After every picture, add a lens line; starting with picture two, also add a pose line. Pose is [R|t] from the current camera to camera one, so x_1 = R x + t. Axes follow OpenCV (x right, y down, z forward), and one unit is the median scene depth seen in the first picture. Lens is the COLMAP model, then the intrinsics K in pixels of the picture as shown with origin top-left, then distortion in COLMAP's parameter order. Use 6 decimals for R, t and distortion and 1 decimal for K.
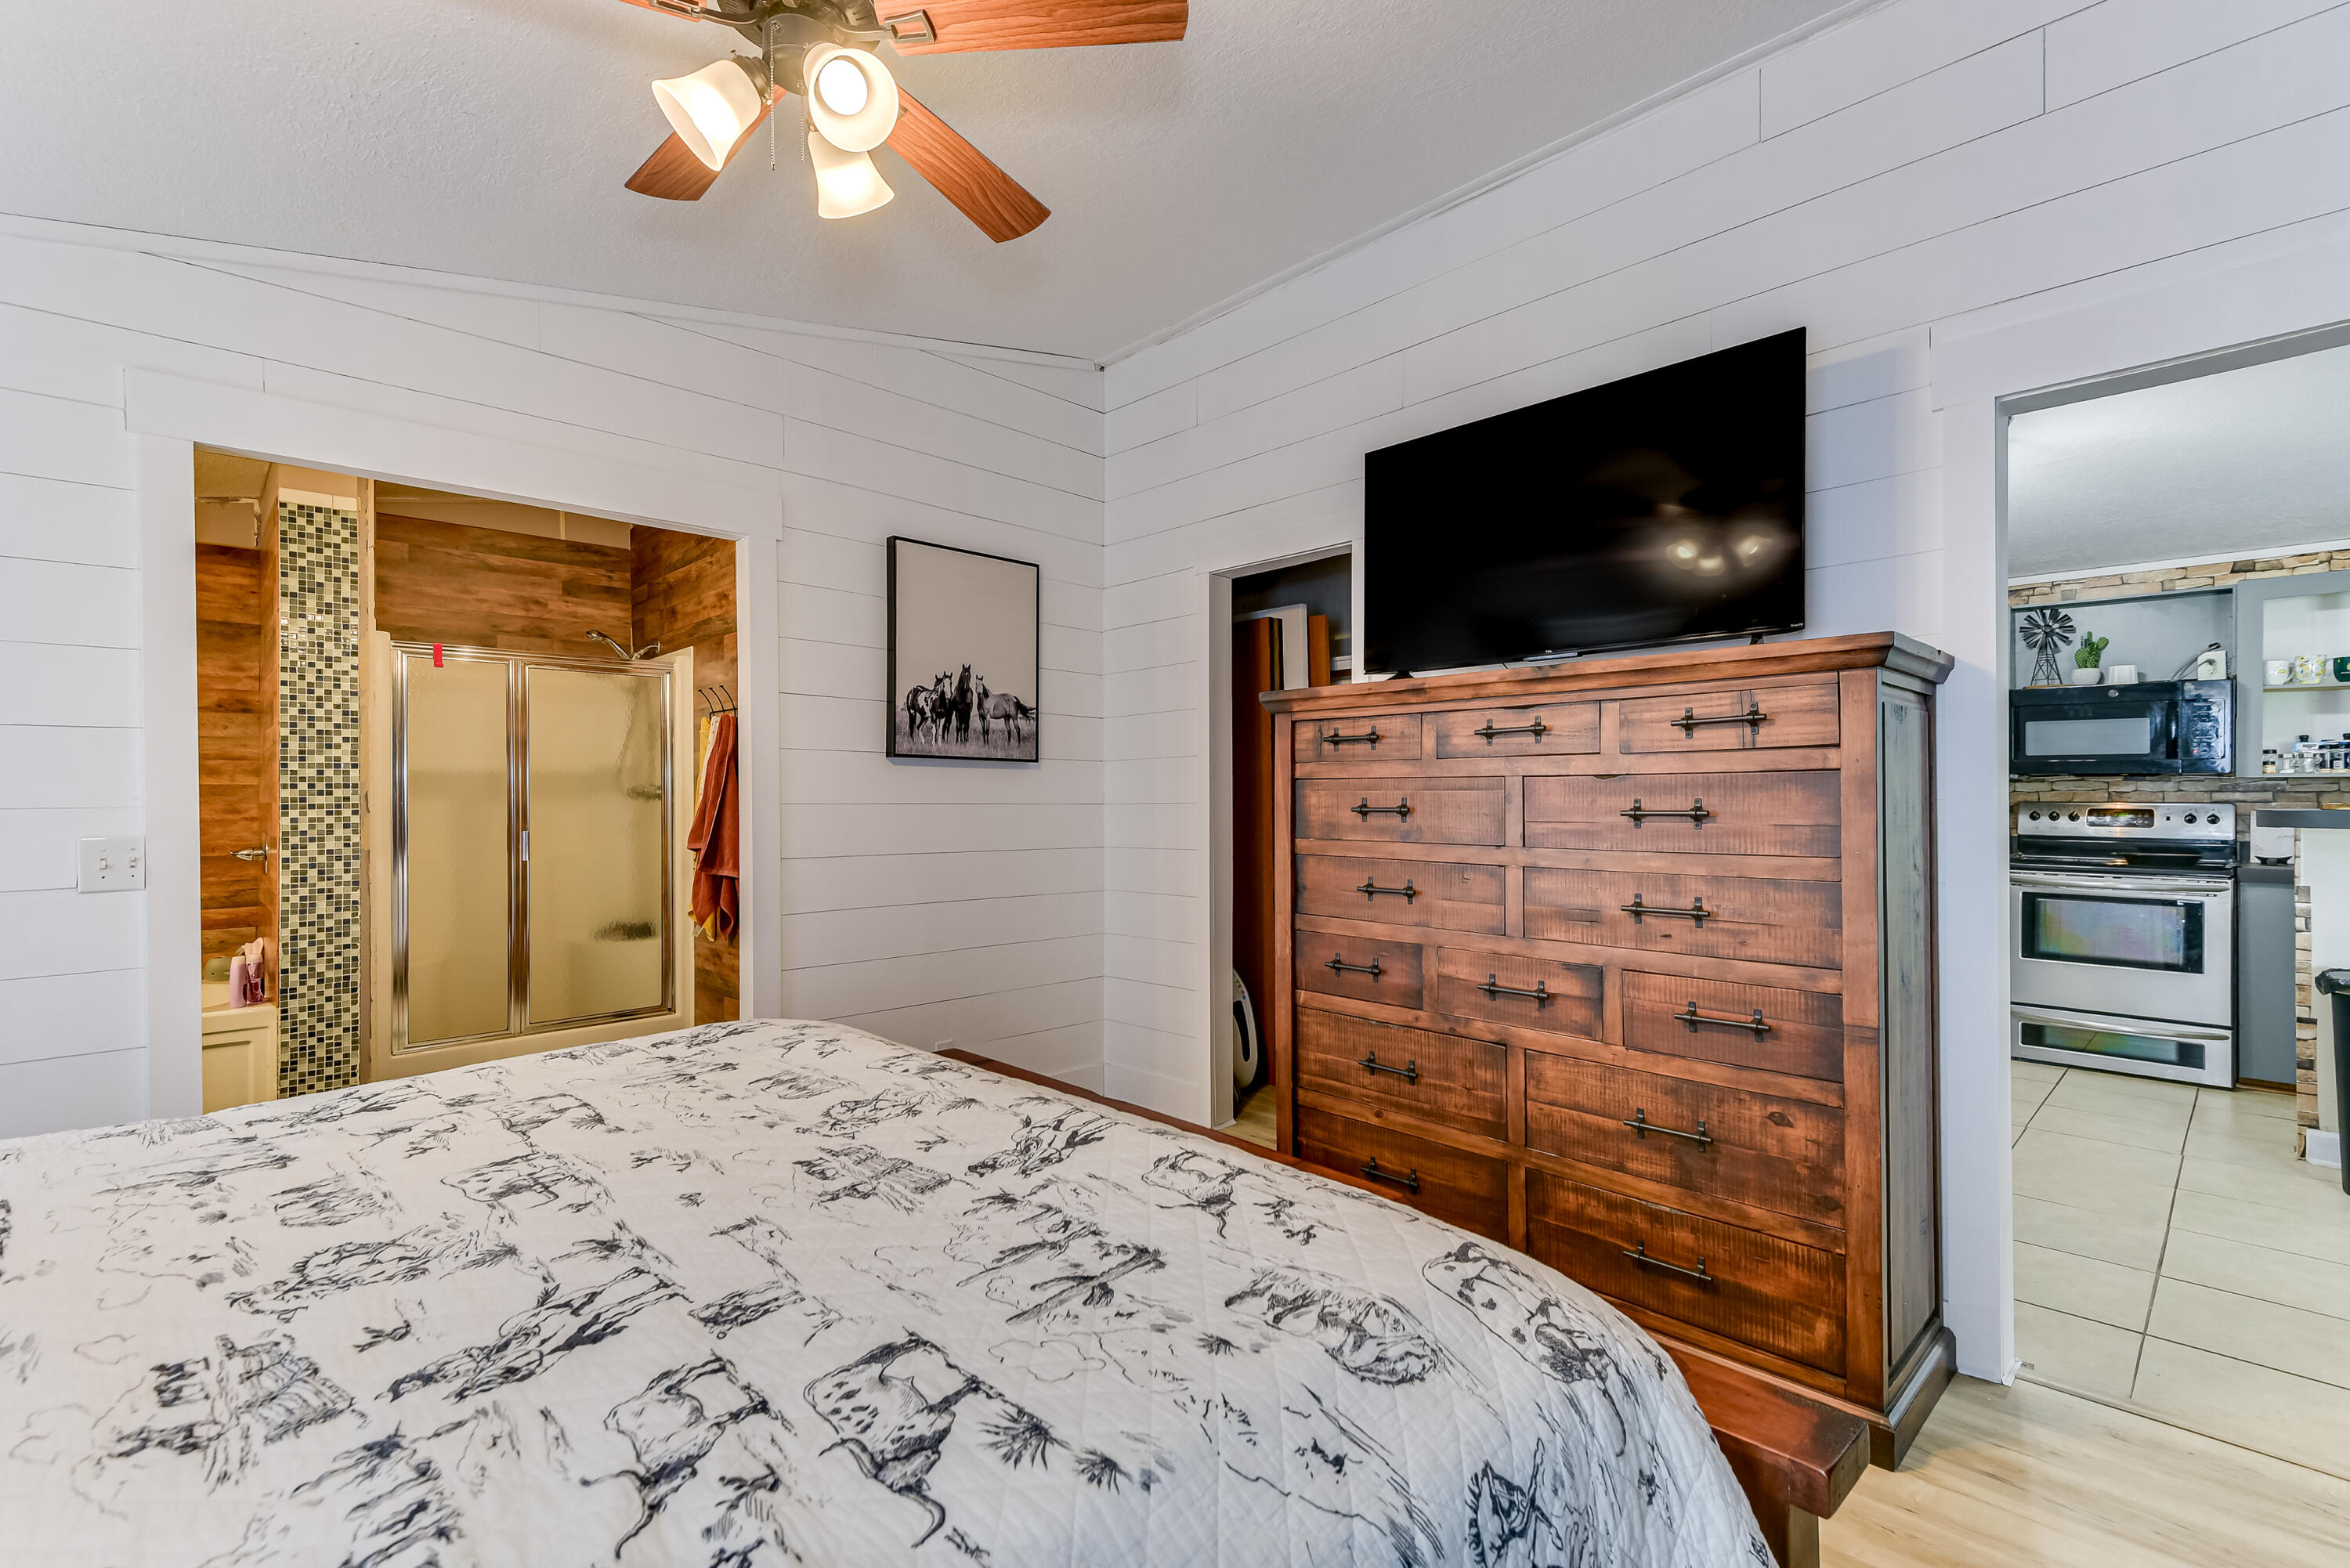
lens RADIAL K [[1044.4, 0, 1173.6], [0, 1044.4, 791.2], [0, 0, 1]] dist [0.025378, -0.014376]
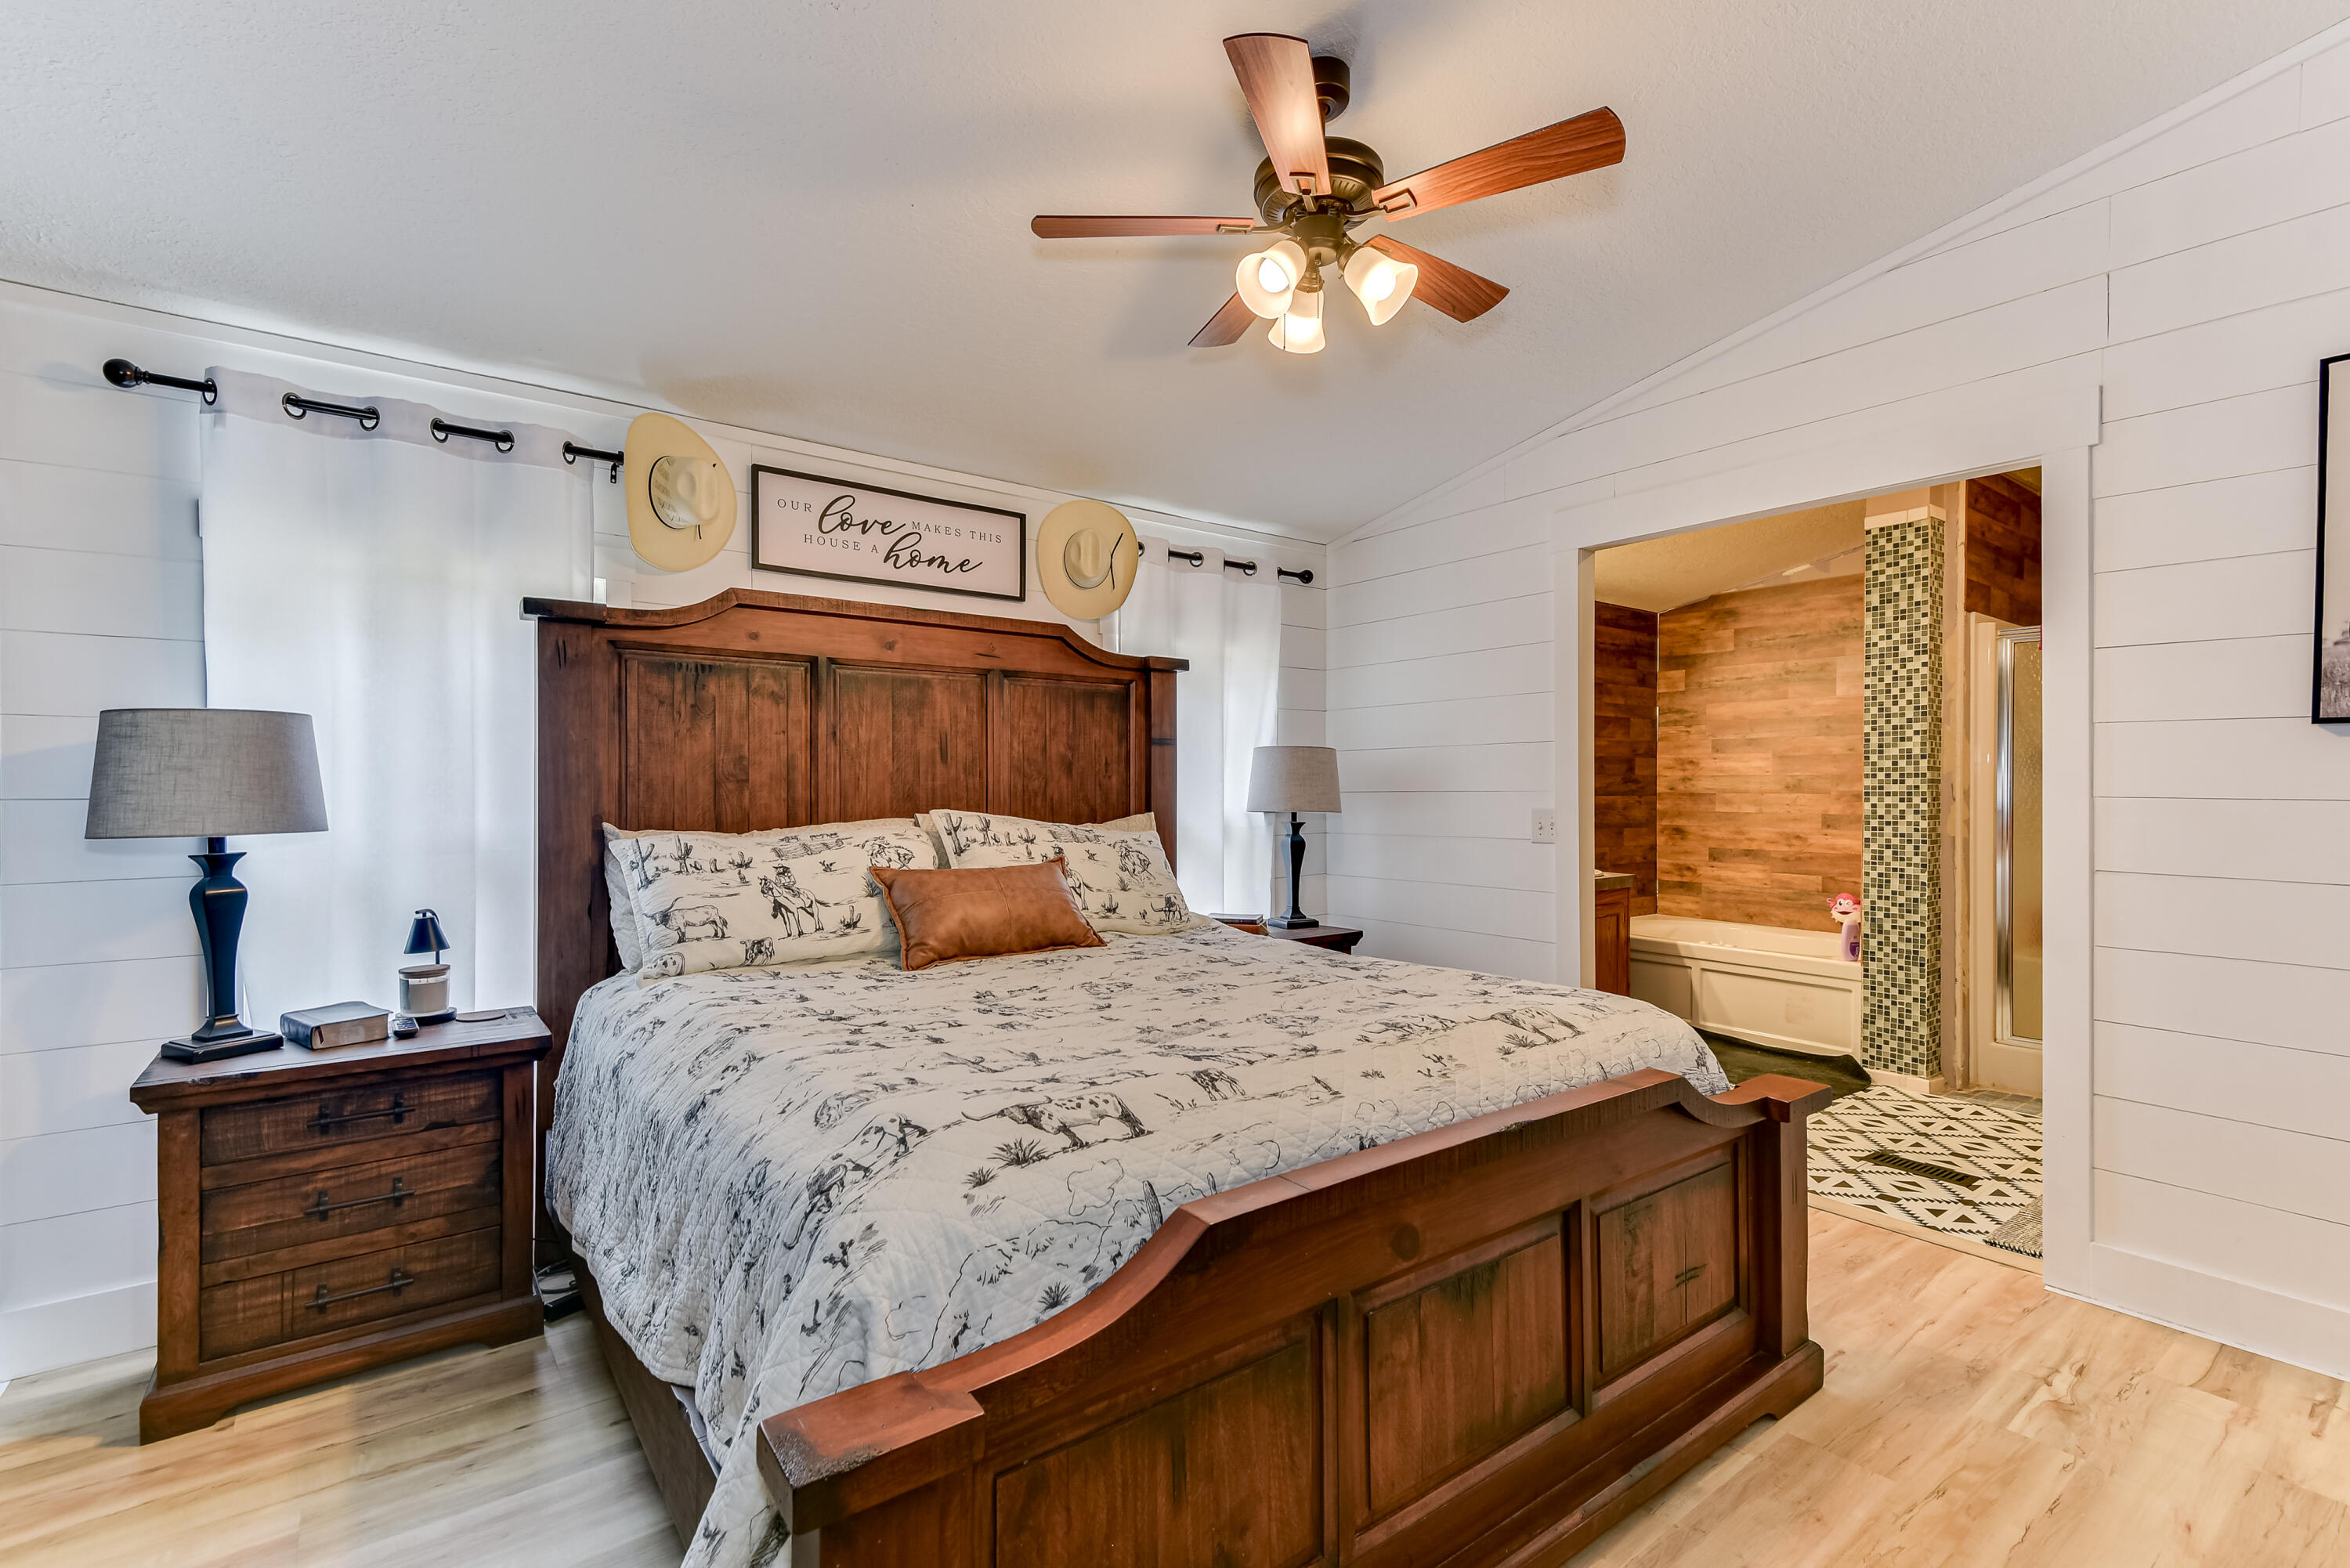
lens RADIAL K [[1061.3, 0, 1188.8], [0, 1061.3, 791.3], [0, 0, 1]] dist [0.067290, -0.056757]
pose [[-0.101630, 0.009678, -0.994775, 0.401266], [0.002793, 0.999952, 0.009443, -0.001049], [0.994818, -0.001819, -0.101652, 0.373175]]
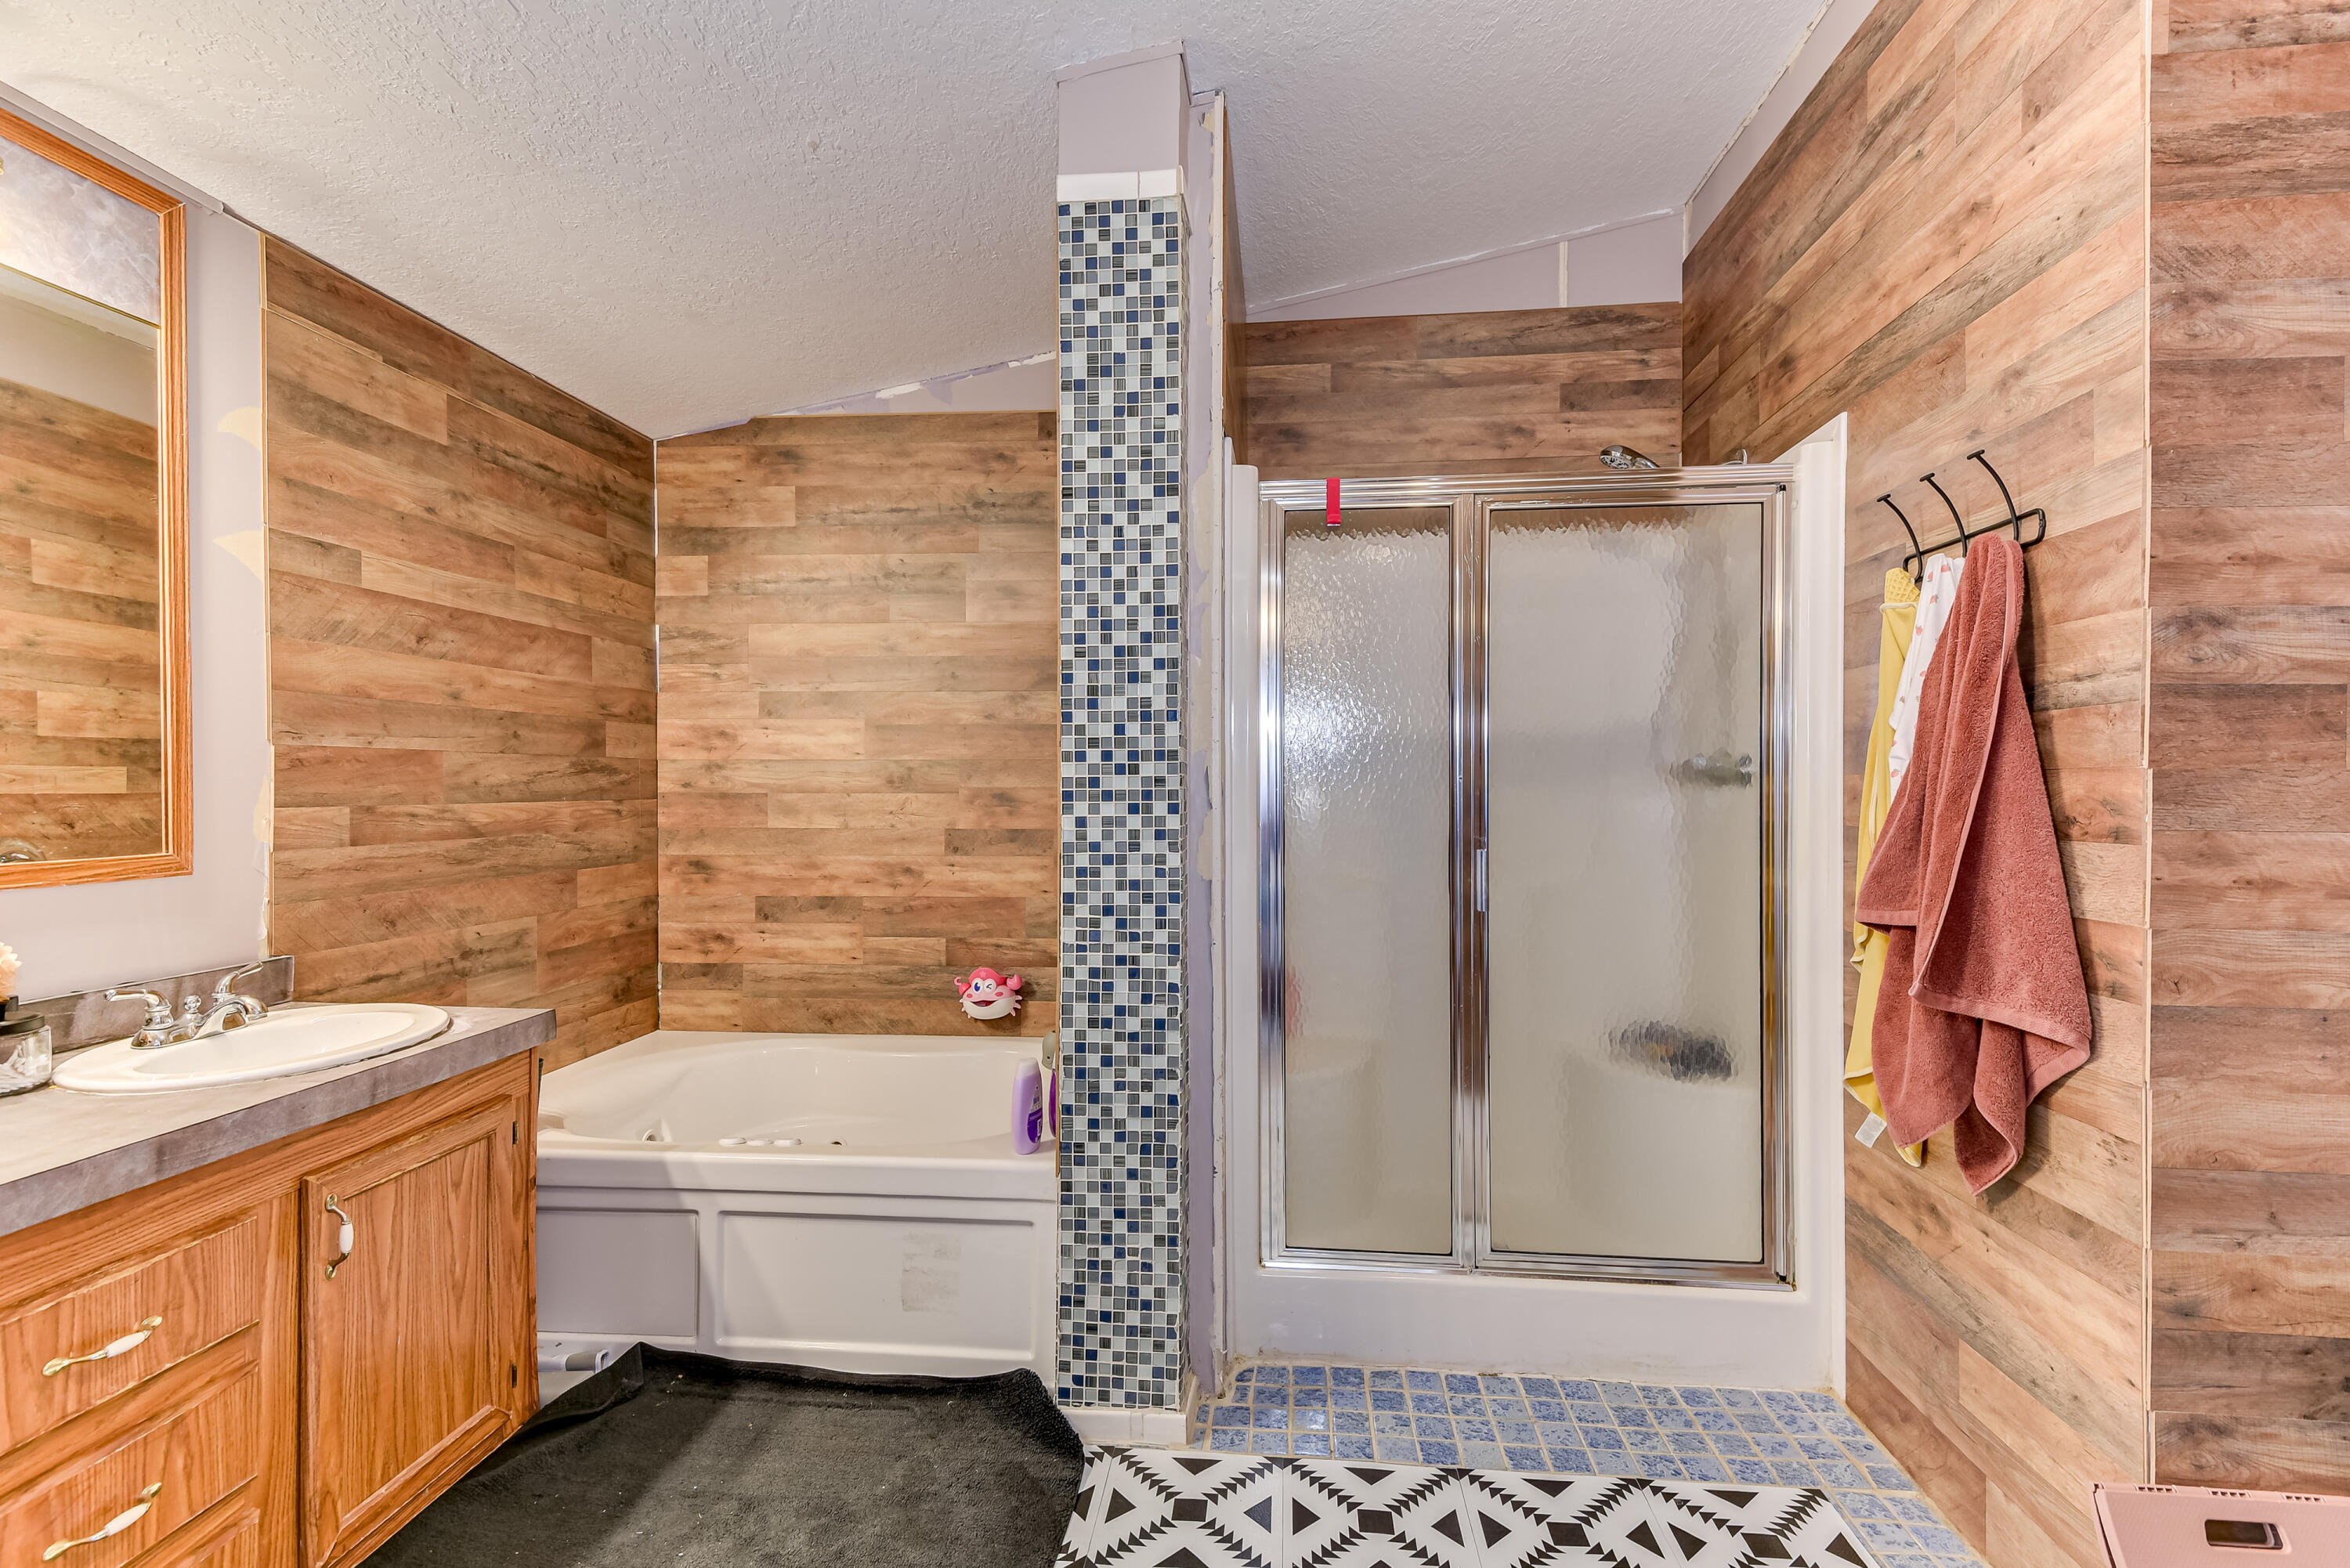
lens RADIAL K [[1061.3, 0, 1188.8], [0, 1061.3, 791.3], [0, 0, 1]] dist [0.067290, -0.056757]
pose [[0.648383, 0.011908, -0.761221, -0.392112], [0.000099, 0.999876, 0.015725, 0.004211], [0.761314, -0.010272, 0.648302, 0.688234]]
